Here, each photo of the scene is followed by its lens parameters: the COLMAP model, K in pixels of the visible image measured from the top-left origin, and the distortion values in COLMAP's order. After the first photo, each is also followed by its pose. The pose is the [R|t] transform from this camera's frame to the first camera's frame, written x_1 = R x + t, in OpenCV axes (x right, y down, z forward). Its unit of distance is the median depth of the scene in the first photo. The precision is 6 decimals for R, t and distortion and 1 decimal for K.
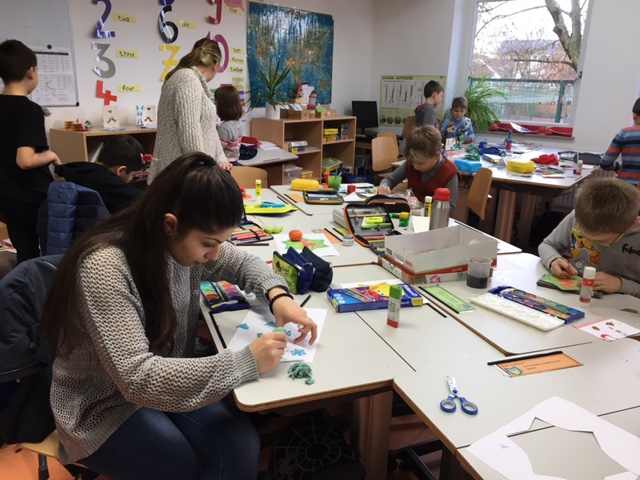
lens RADIAL K [[547.0, 0, 320.6], [0, 547.0, 241.1], [0, 0, 1]] dist [0.034158, -0.048079]
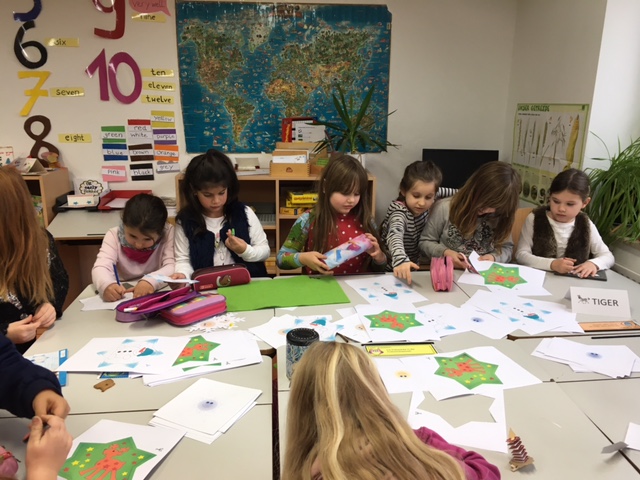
lens RADIAL K [[547.0, 0, 316.0], [0, 547.0, 239.3], [0, 0, 1]] dist [0.034158, -0.048079]
pose [[0.661306, 0.168598, -0.730924, 0.516748], [-0.206865, 0.977618, 0.038340, -0.200349], [0.721028, 0.125848, 0.681381, 0.670315]]
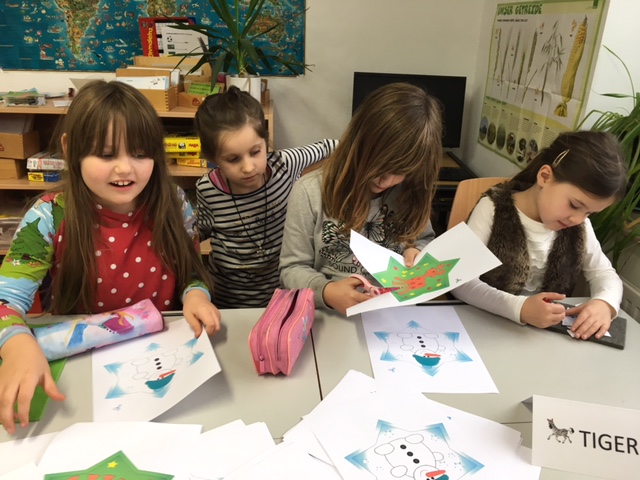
lens RADIAL K [[547.0, 0, 323.5], [0, 547.0, 242.1], [0, 0, 1]] dist [0.034158, -0.048079]
pose [[0.668625, 0.277592, -0.689843, 0.422532], [-0.226603, 0.959646, 0.166527, -0.247476], [0.708231, 0.044977, 0.704546, 0.890024]]
